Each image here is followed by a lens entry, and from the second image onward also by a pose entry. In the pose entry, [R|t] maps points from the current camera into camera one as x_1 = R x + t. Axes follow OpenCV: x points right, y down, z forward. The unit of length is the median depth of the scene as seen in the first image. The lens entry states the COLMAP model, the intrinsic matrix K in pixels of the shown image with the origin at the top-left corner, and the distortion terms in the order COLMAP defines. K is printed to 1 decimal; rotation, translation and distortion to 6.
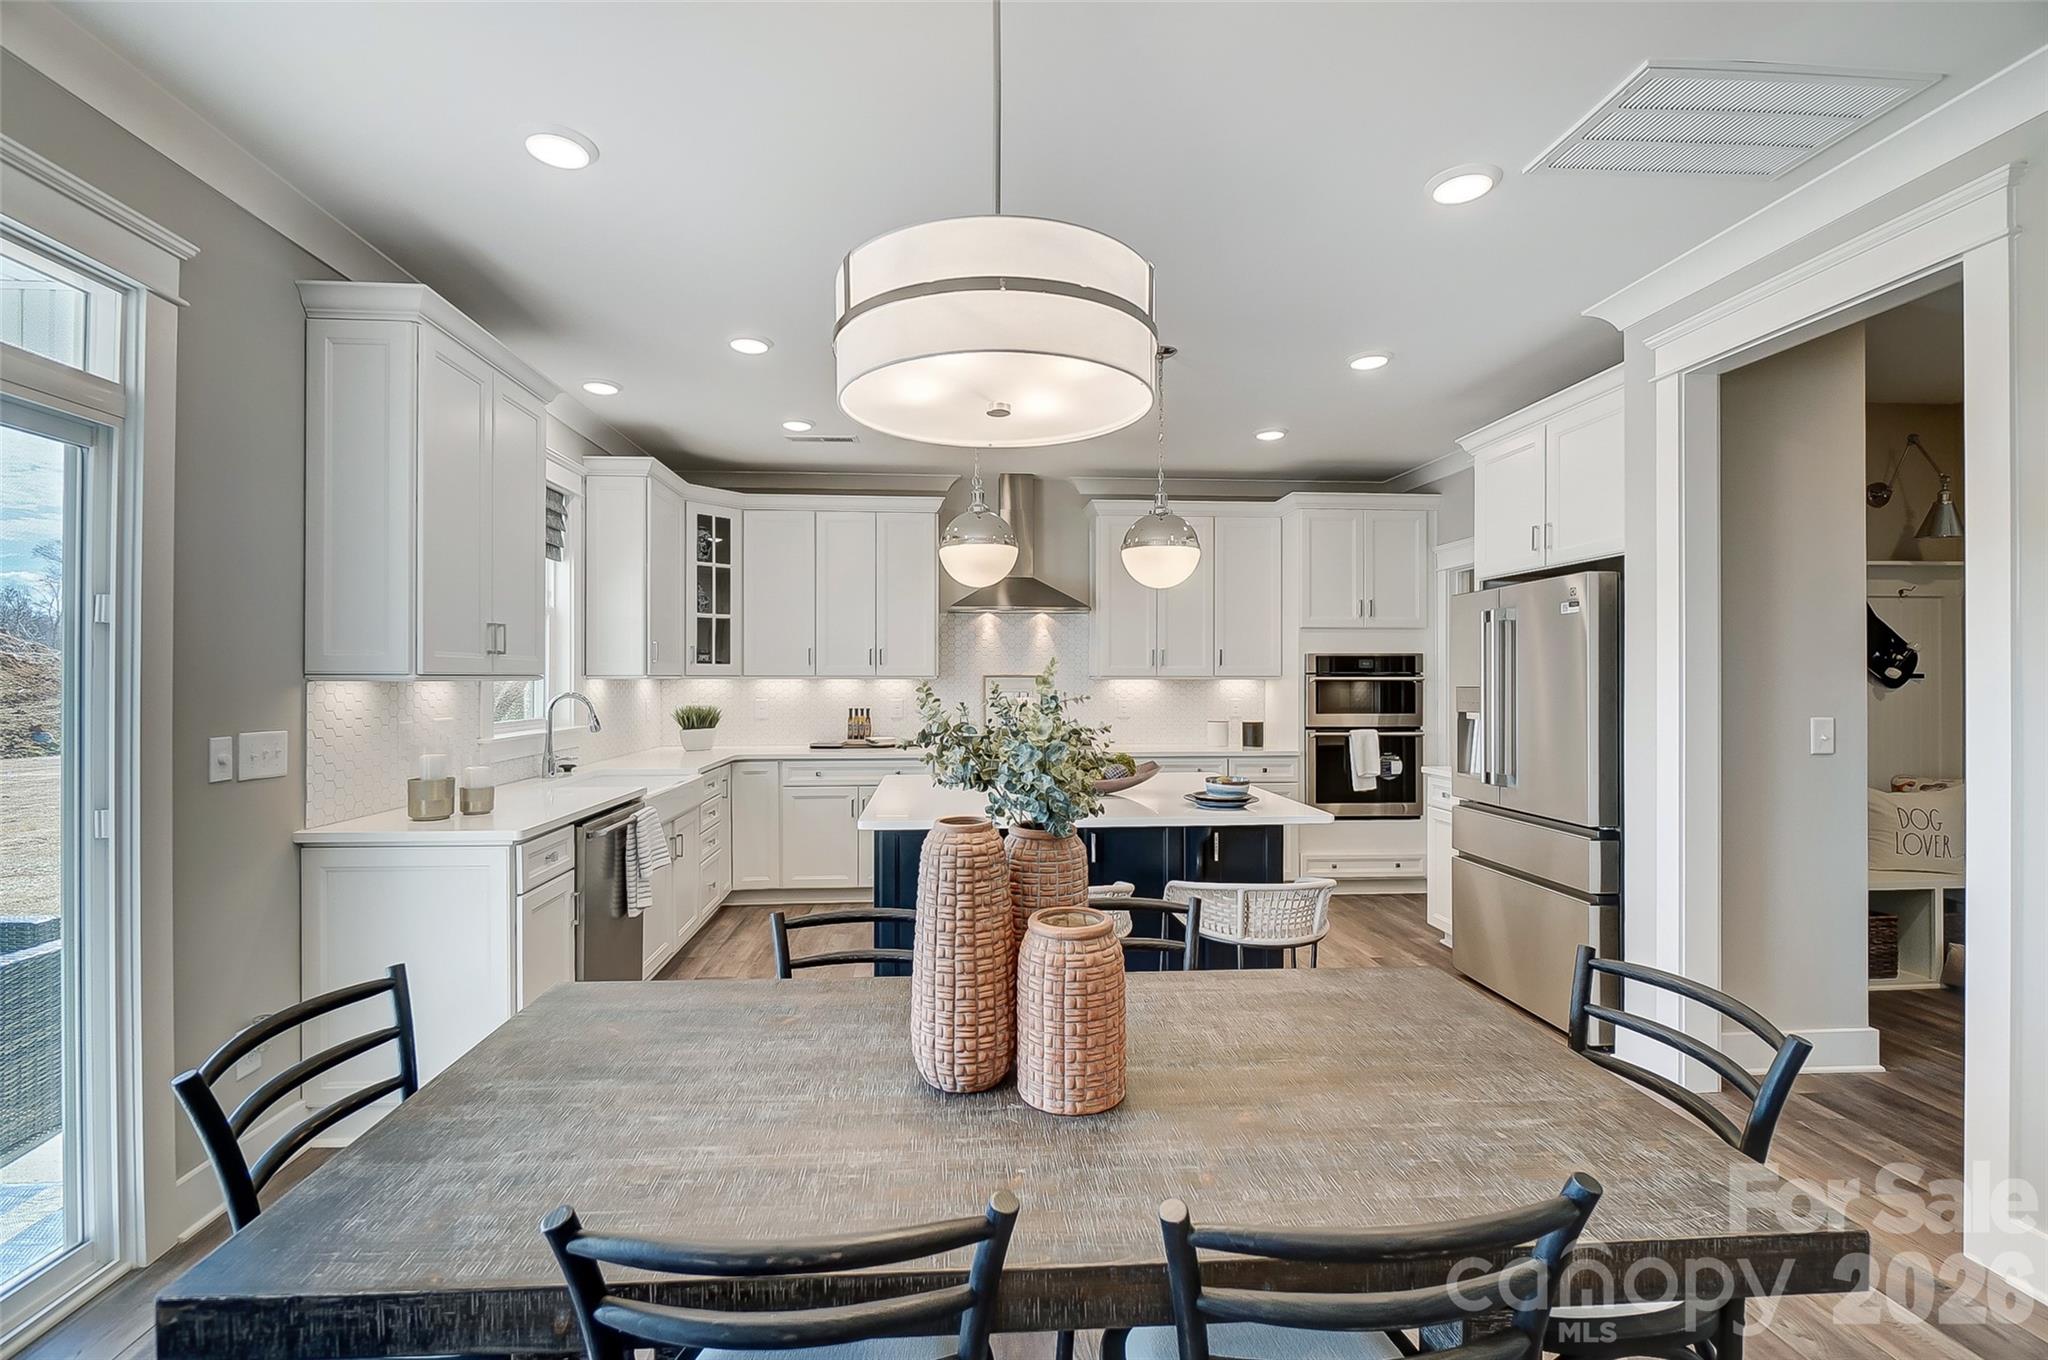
lens RADIAL K [[882.7, 0, 1003.4], [0, 882.7, 674.7], [0, 0, 1]] dist [-0.001147, 0.000337]
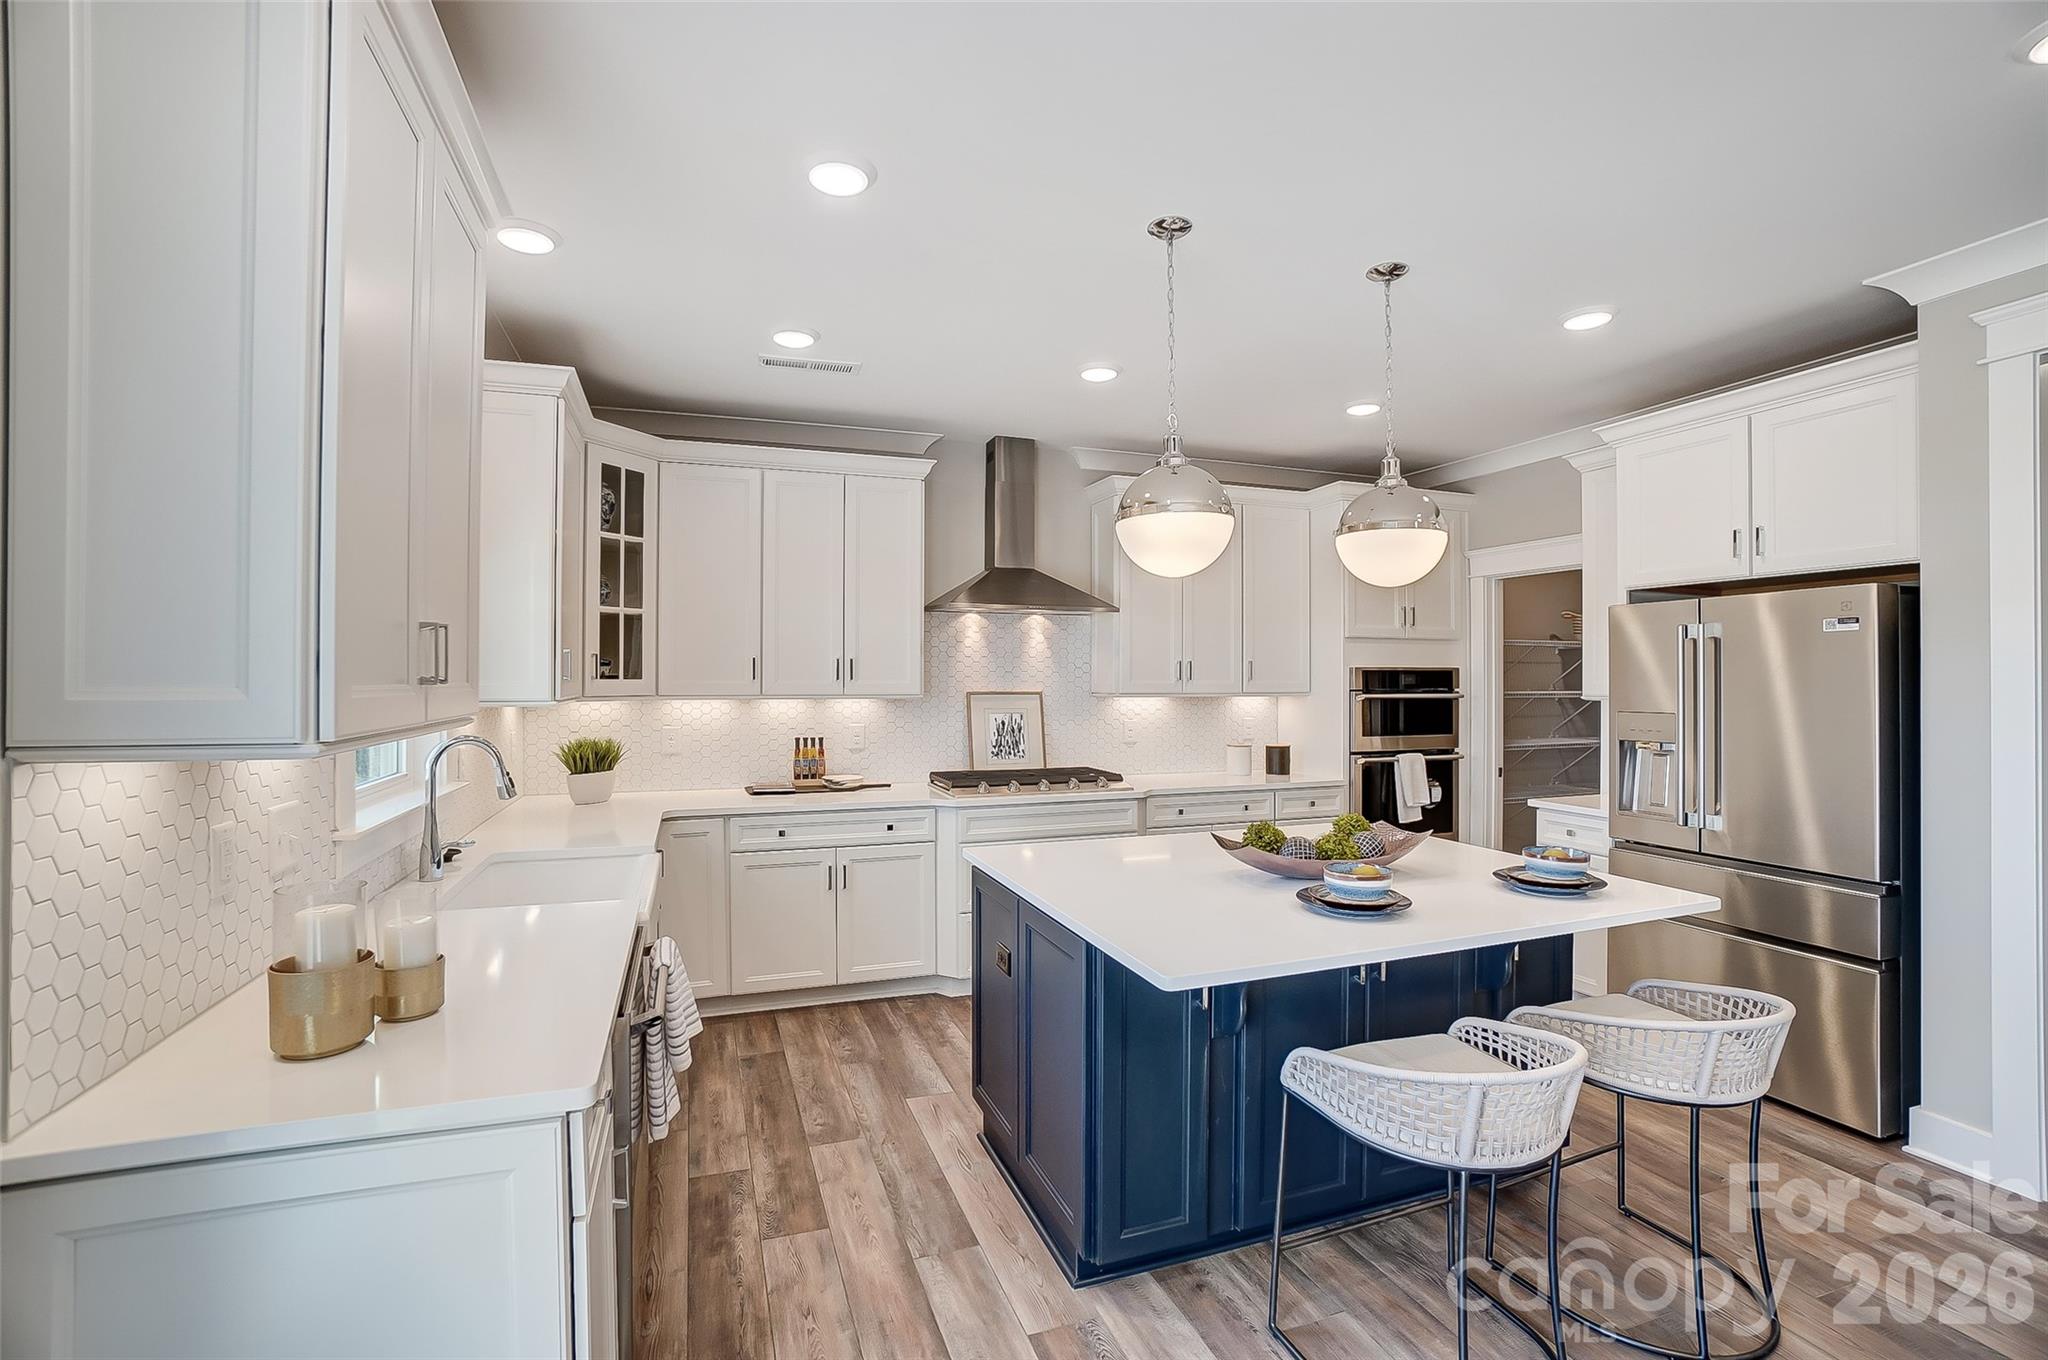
lens RADIAL K [[903.2, 0, 999.9], [0, 903.2, 675.1], [0, 0, 1]] dist [-0.068694, 0.025526]
pose [[0.968194, 0.001871, 0.250194, -0.209625], [-0.001707, 0.999998, -0.000870, -0.015104], [-0.250195, 0.000415, 0.968195, 0.236169]]
